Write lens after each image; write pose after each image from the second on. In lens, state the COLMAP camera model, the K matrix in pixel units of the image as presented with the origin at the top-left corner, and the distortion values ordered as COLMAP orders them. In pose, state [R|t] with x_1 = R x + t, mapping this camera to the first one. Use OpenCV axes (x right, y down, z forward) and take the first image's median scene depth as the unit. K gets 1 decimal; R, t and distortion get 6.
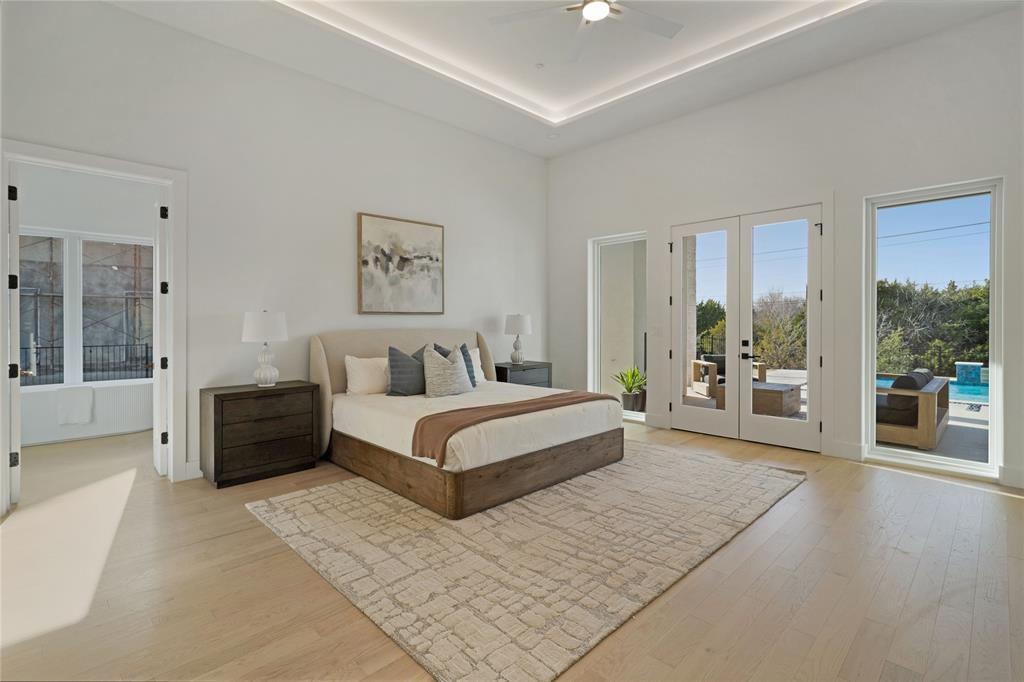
lens RADIAL K [[483.6, 0, 528.4], [0, 483.6, 329.1], [0, 0, 1]] dist [-0.001387, 0.000052]
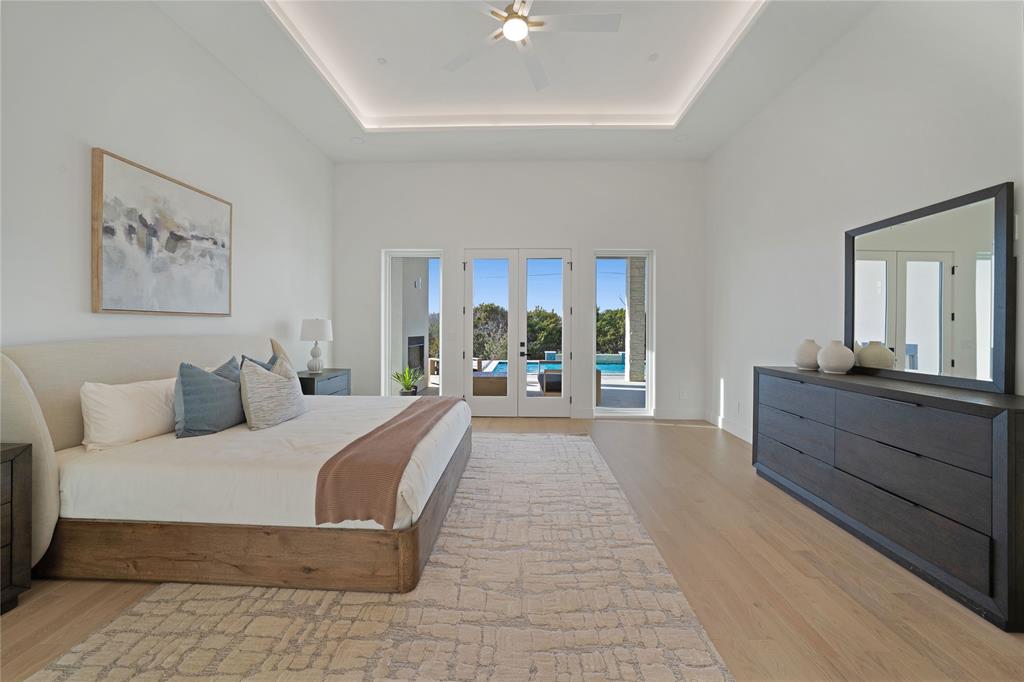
lens RADIAL K [[358.4, 0, 513.8], [0, 358.4, 330.8], [0, 0, 1]] dist [-0.028687, 0.006314]
pose [[0.730916, 0.000948, 0.682467, -0.281310], [0.003366, 0.999982, -0.004994, -0.004095], [-0.682459, 0.005948, 0.730900, 0.334566]]
